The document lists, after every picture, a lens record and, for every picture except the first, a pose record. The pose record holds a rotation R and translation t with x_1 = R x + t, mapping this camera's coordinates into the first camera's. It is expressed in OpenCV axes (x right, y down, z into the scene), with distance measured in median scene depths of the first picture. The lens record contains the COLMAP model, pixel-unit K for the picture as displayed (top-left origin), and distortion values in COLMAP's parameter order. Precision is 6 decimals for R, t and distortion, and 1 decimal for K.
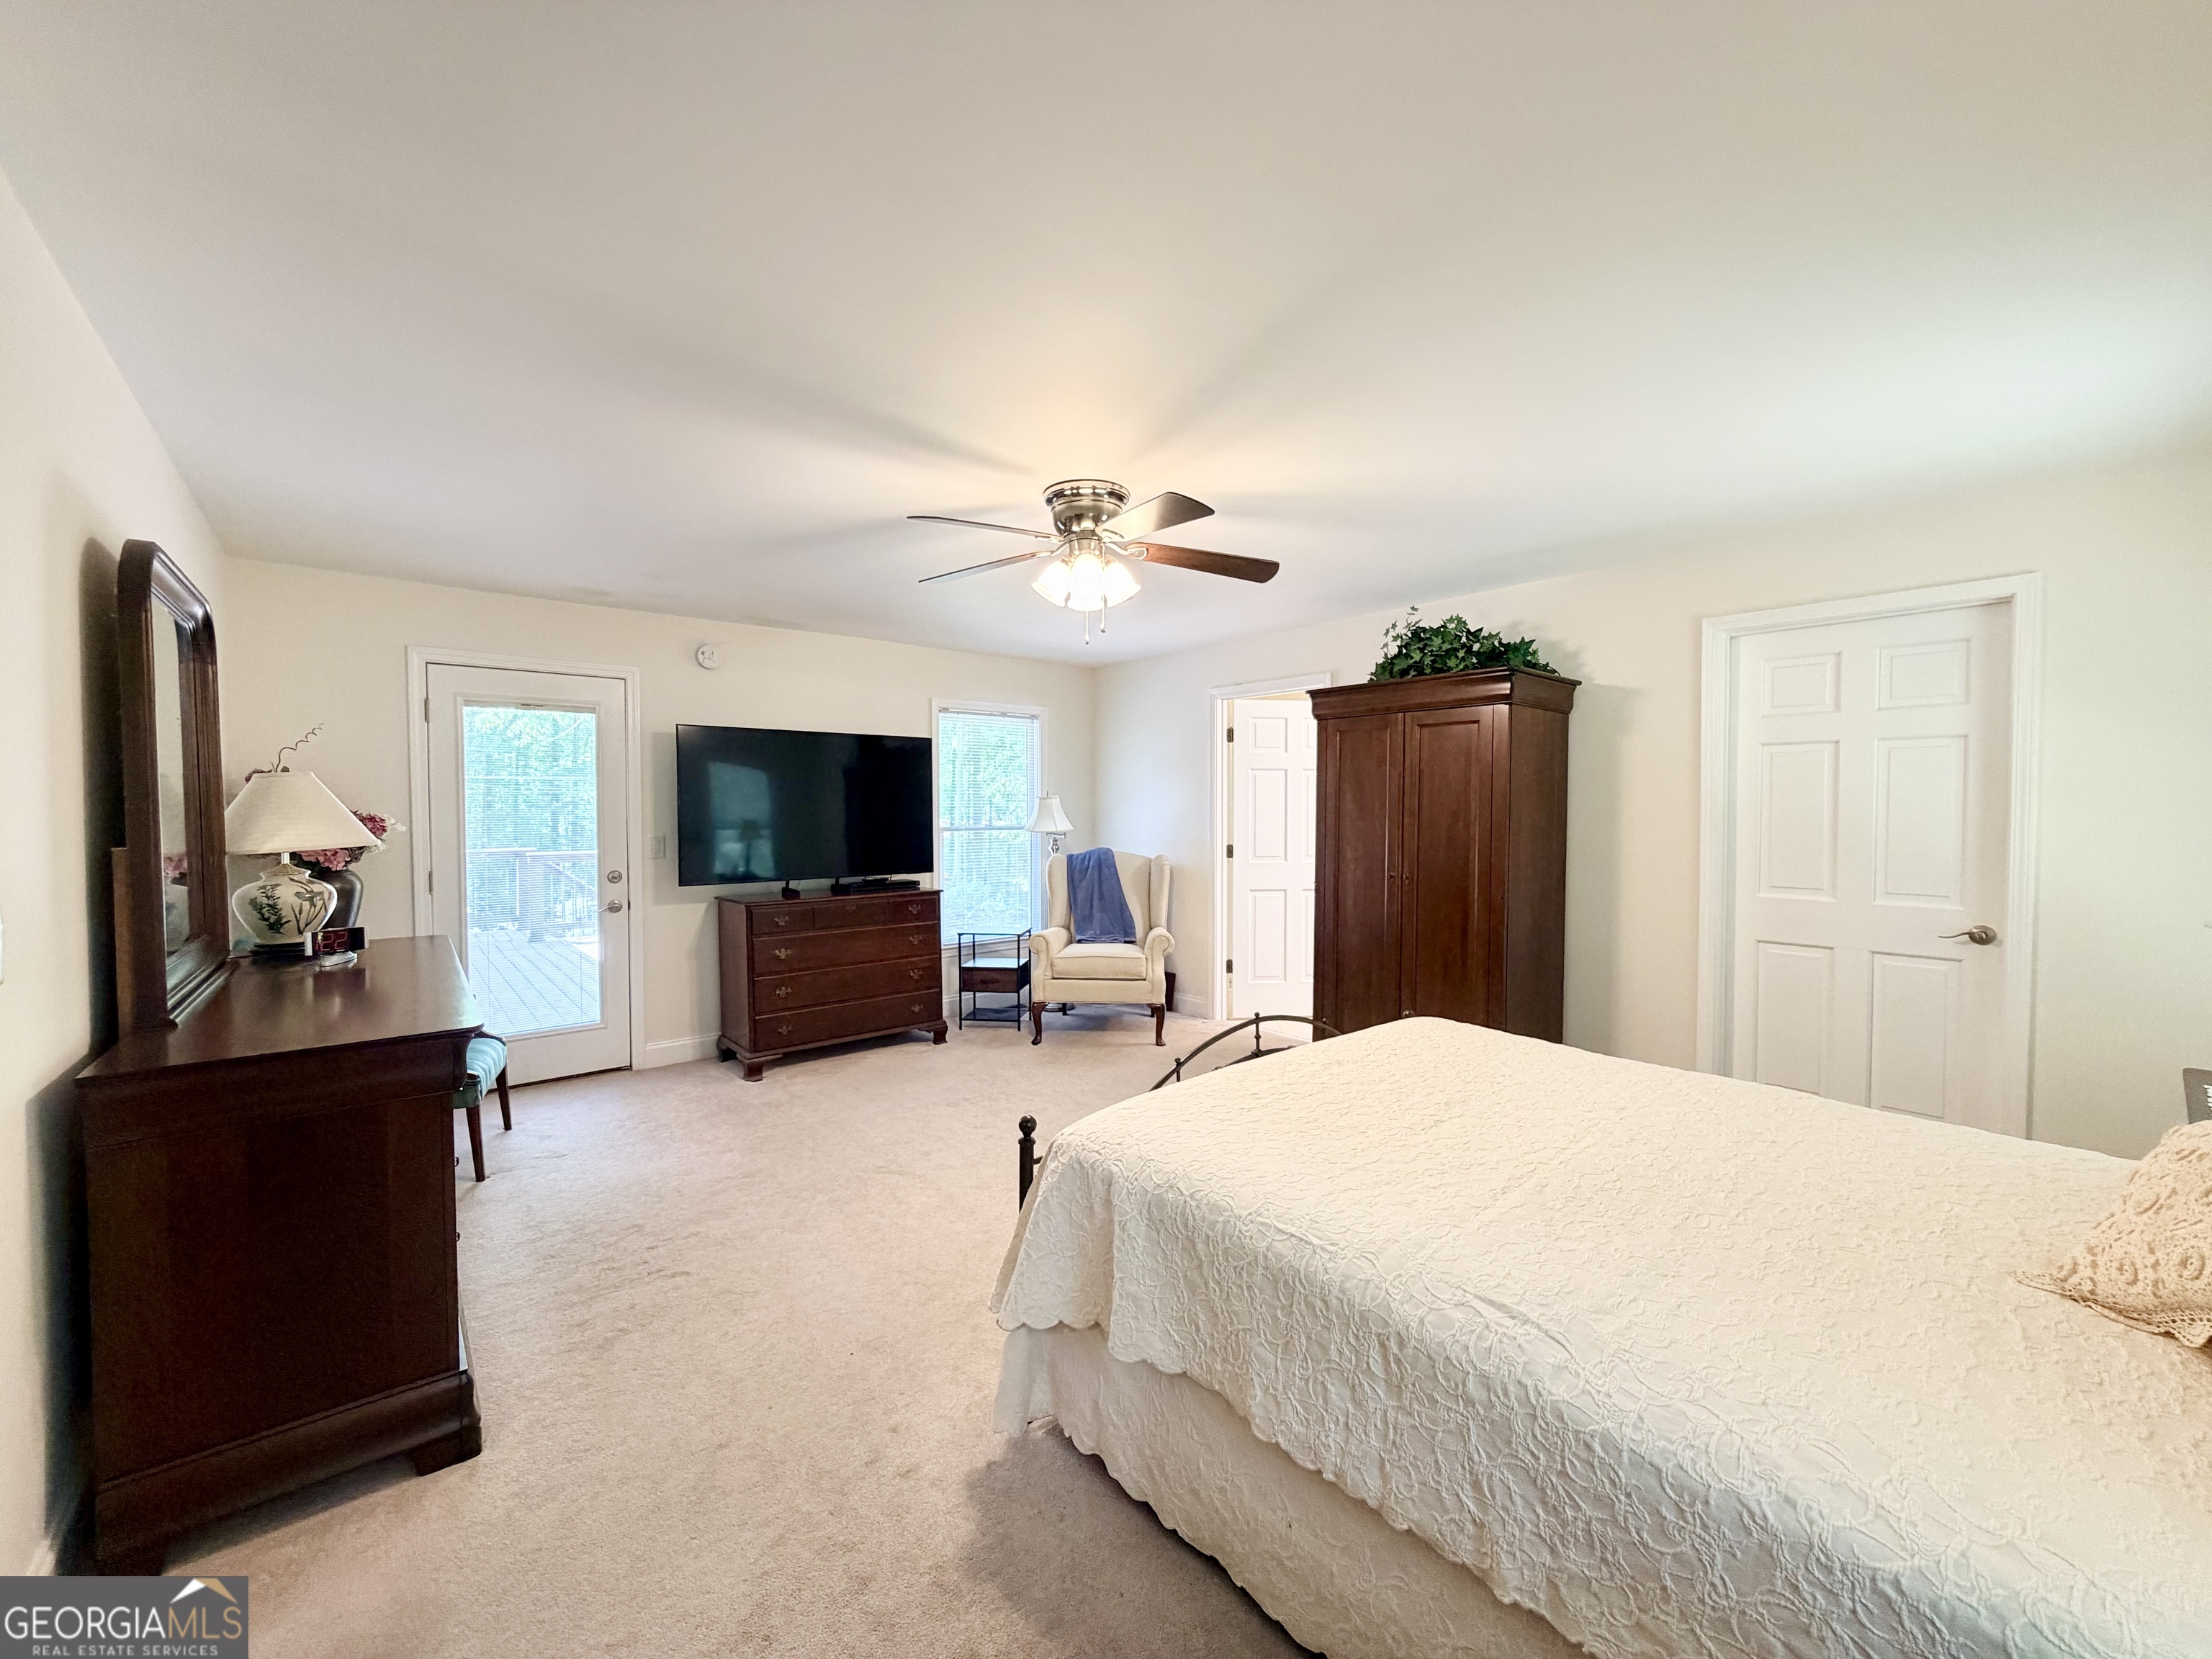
lens RADIAL K [[880.4, 0, 1115.1], [0, 880.4, 828.7], [0, 0, 1]] dist [-0.001132, 0.000440]
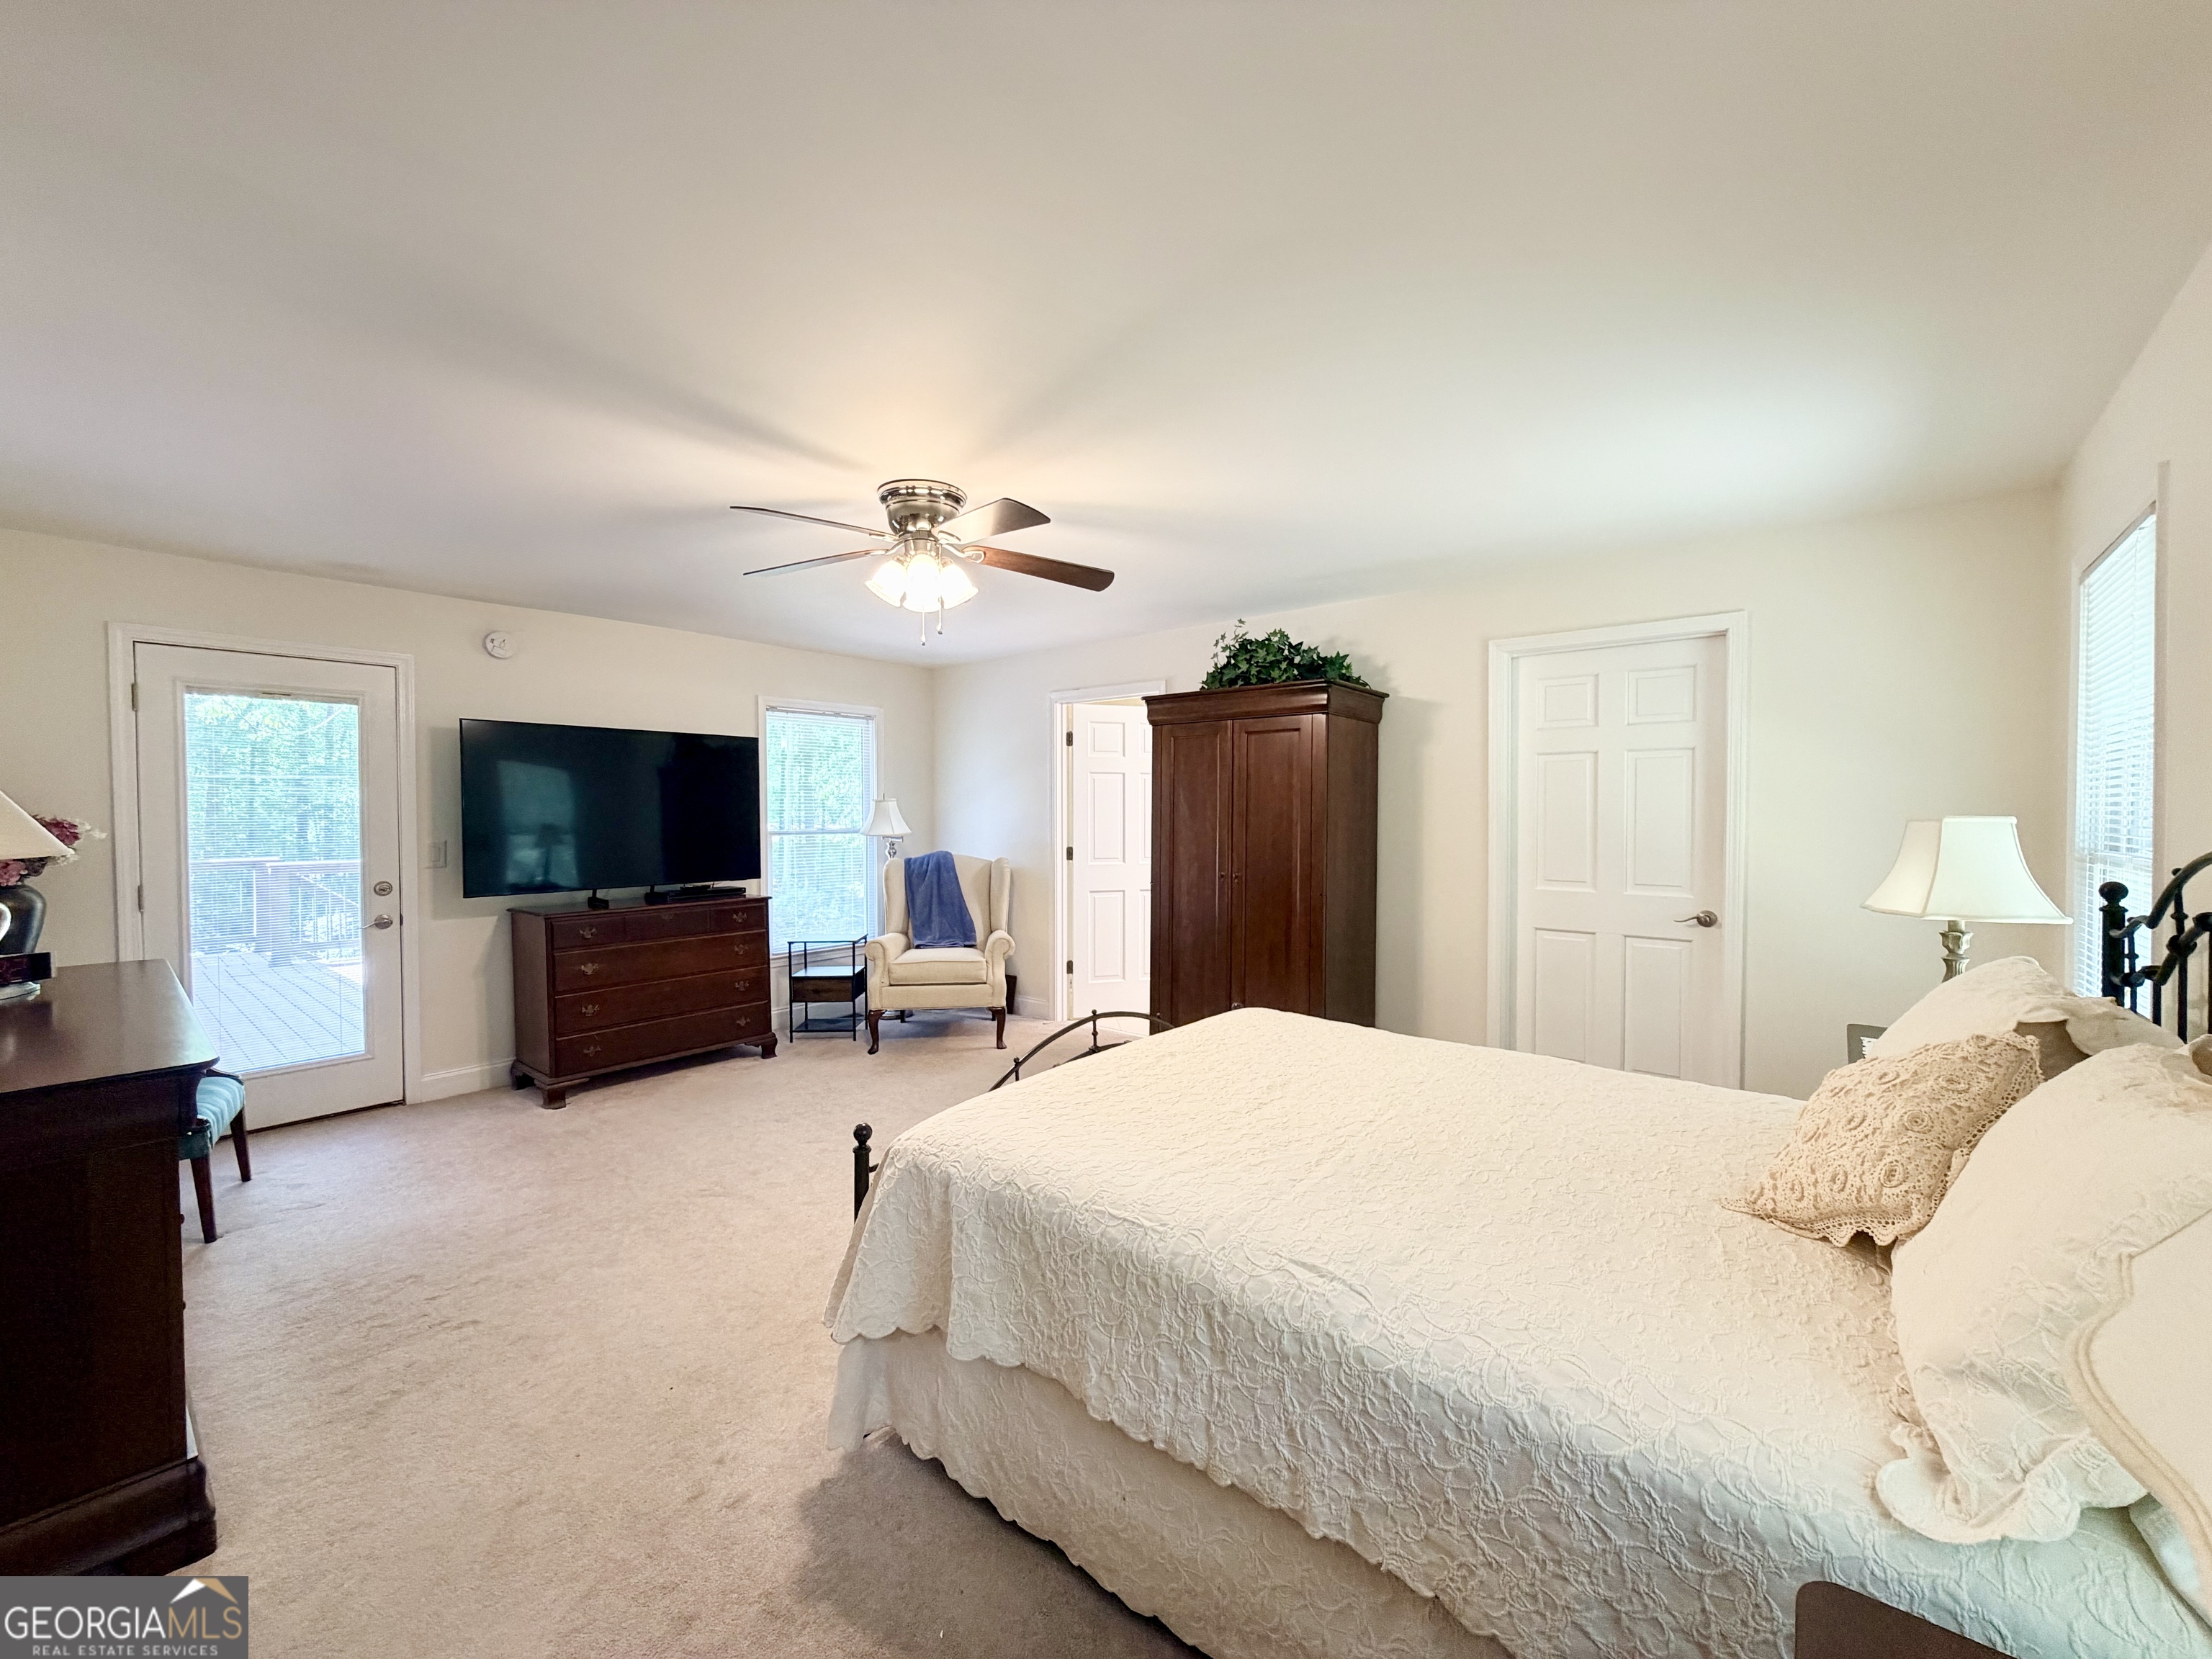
lens RADIAL K [[880.4, 0, 1115.1], [0, 880.4, 828.7], [0, 0, 1]] dist [-0.001132, 0.000440]
pose [[0.983962, -0.004382, 0.178324, 0.002870], [0.004982, 0.999983, -0.002915, 0.000633], [-0.178308, 0.003757, 0.983968, -0.013625]]
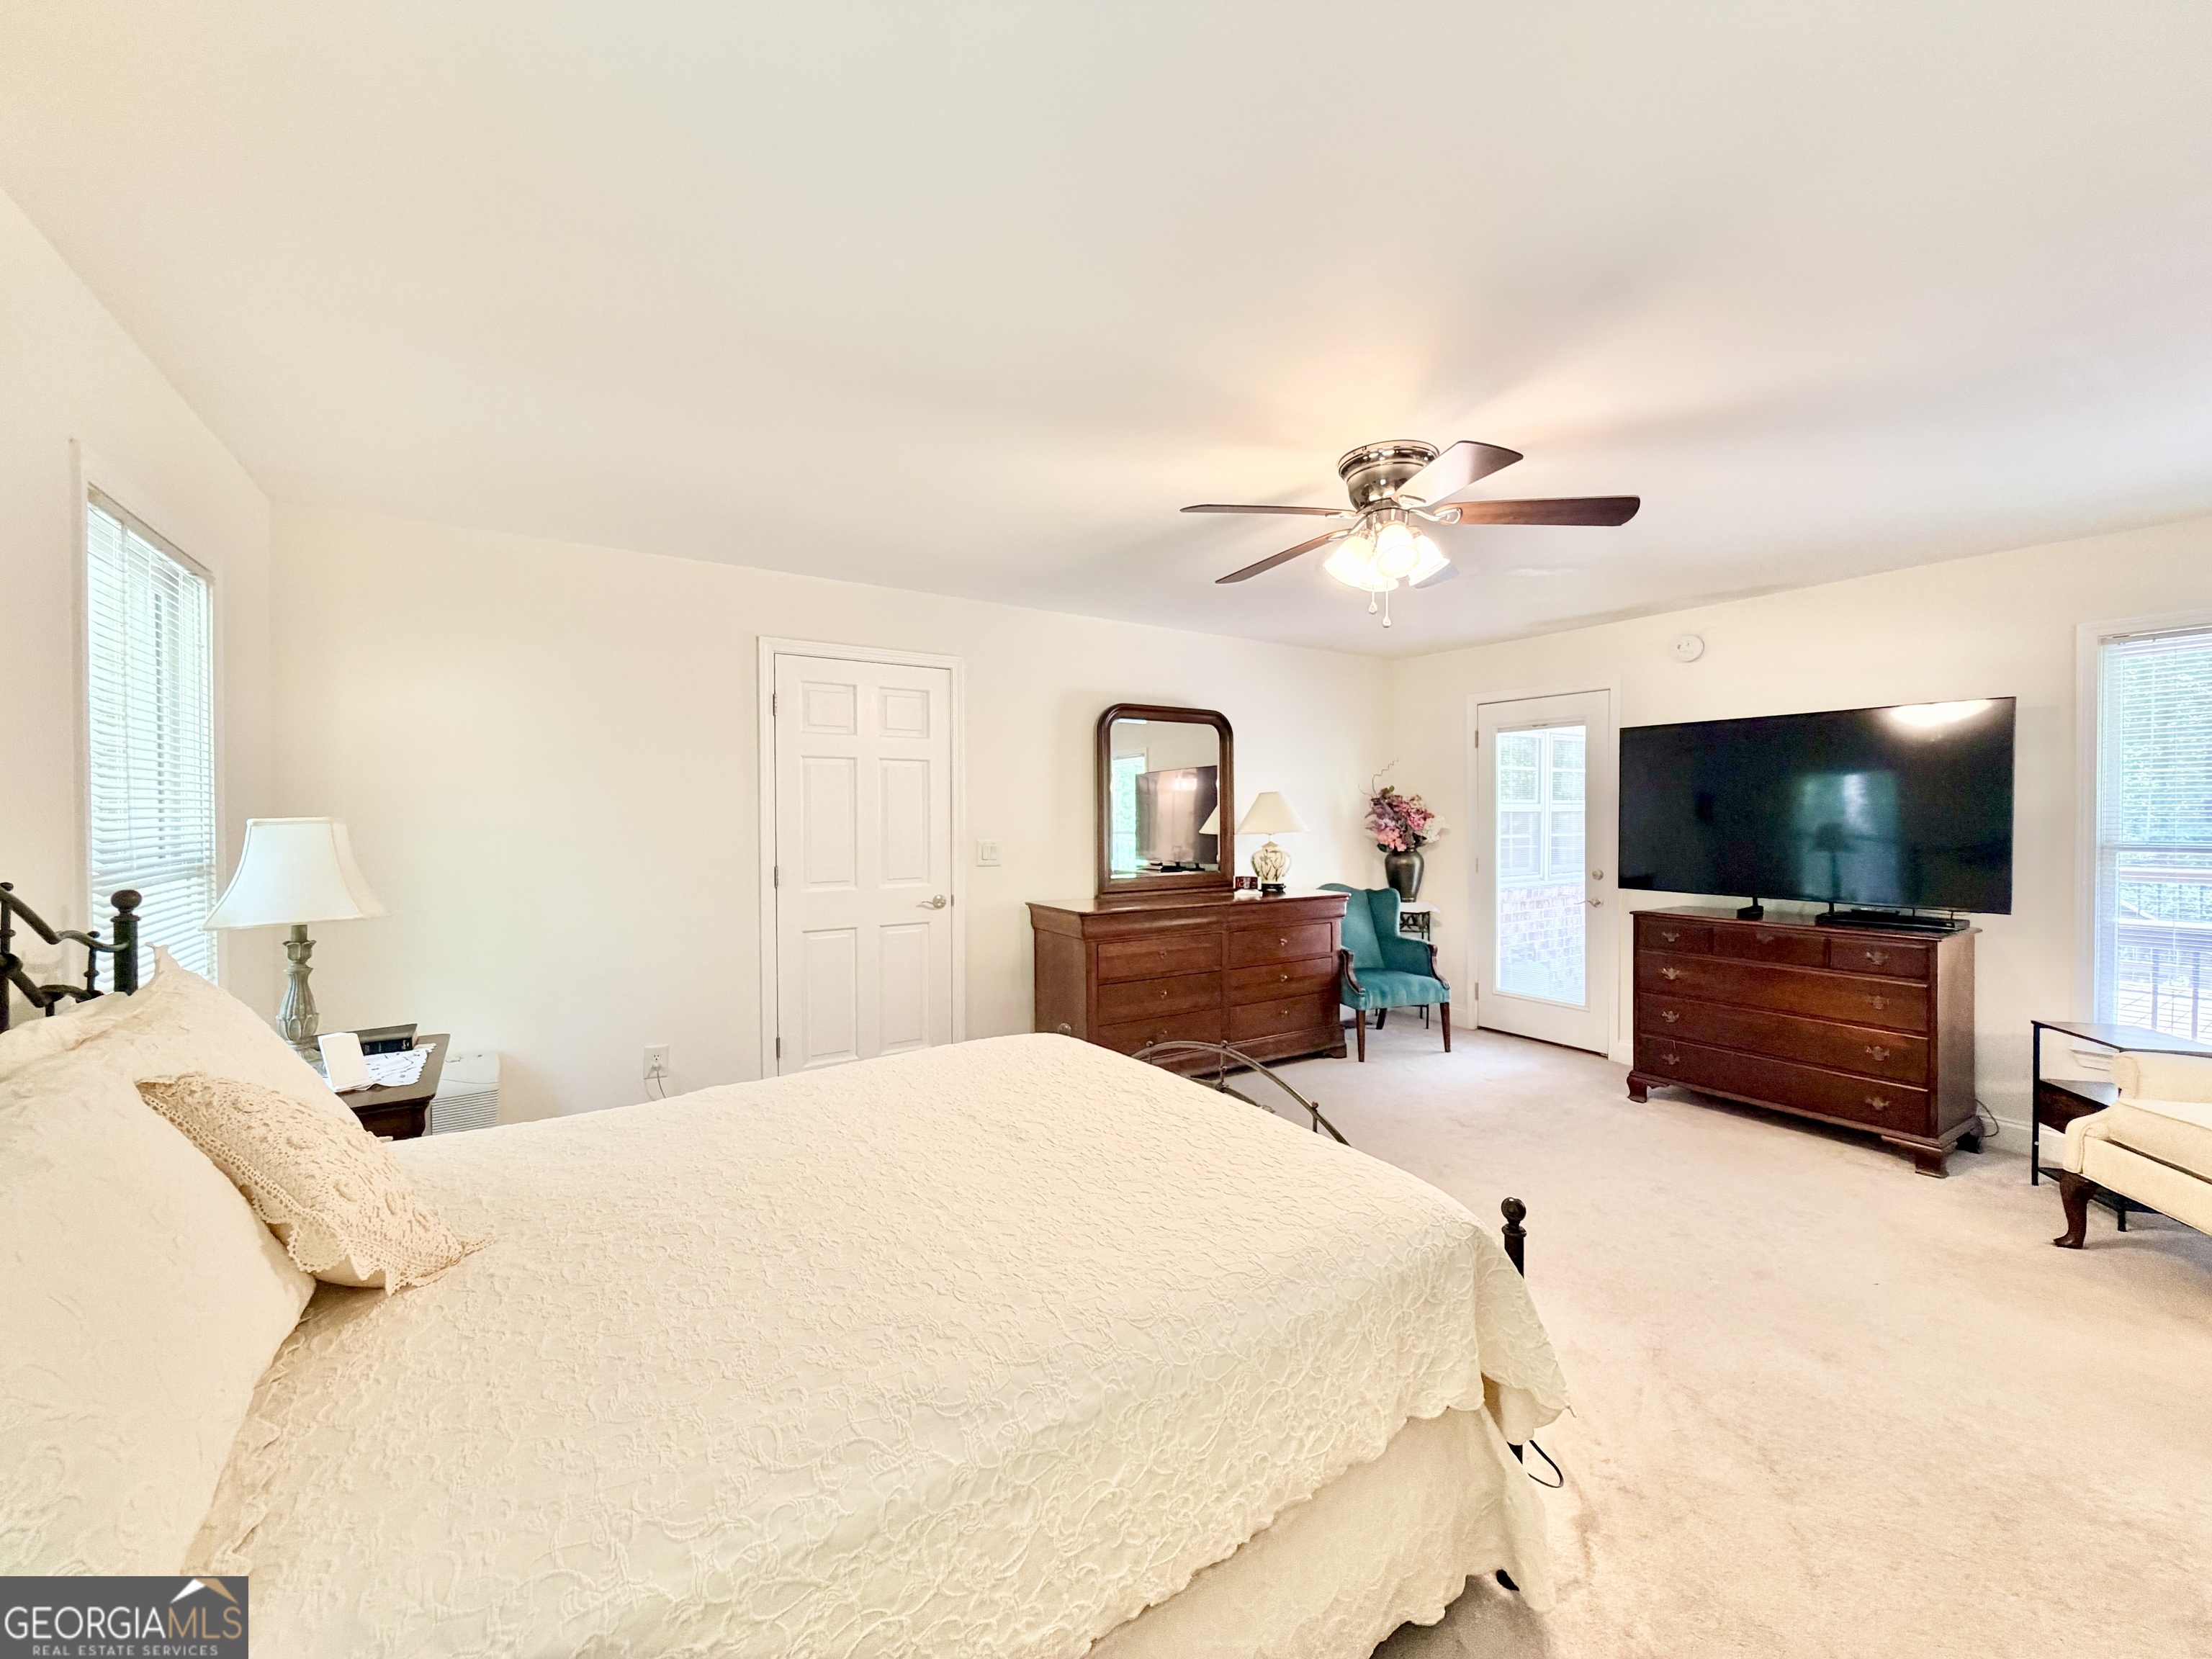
lens RADIAL K [[880.4, 0, 1115.1], [0, 880.4, 828.7], [0, 0, 1]] dist [-0.001132, 0.000440]
pose [[-0.102599, 0.022112, -0.994477, 0.896250], [-0.026661, 0.999333, 0.024970, -0.019344], [0.994365, 0.029076, -0.101941, 0.834601]]
